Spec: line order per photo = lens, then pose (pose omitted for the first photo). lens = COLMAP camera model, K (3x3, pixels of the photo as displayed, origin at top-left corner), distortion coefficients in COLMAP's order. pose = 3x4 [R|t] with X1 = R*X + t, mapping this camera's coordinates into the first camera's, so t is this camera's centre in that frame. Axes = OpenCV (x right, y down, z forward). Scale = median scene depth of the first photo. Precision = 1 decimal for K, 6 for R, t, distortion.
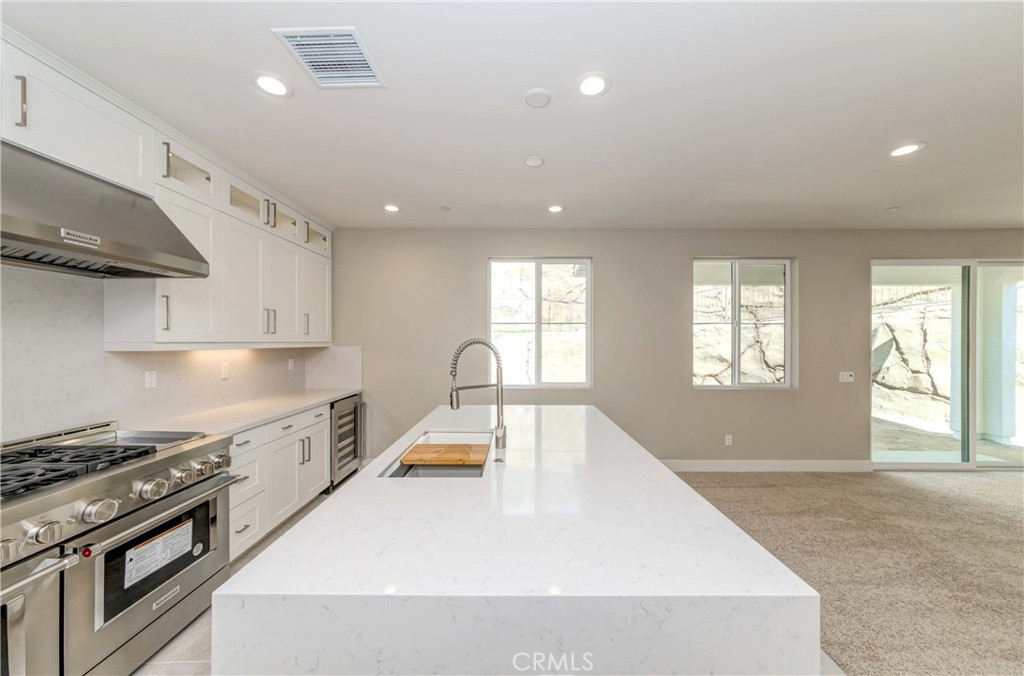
lens RADIAL K [[365.8, 0, 513.0], [0, 365.8, 341.9], [0, 0, 1]] dist [0.001481, 0.001156]
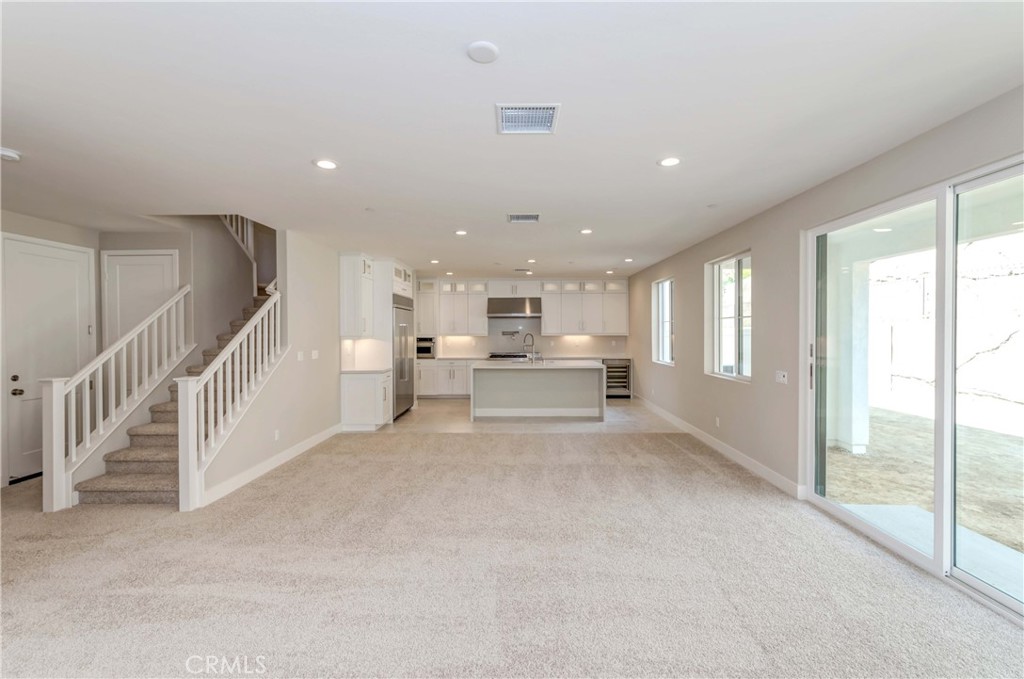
lens RADIAL K [[433.8, 0, 511.3], [0, 433.8, 337.2], [0, 0, 1]] dist [-0.000200, -0.000249]
pose [[-0.022829, 0.014397, -0.999636, 1.860607], [0.002798, 0.999893, 0.014336, -0.013163], [0.999735, -0.002469, -0.022867, 0.381778]]
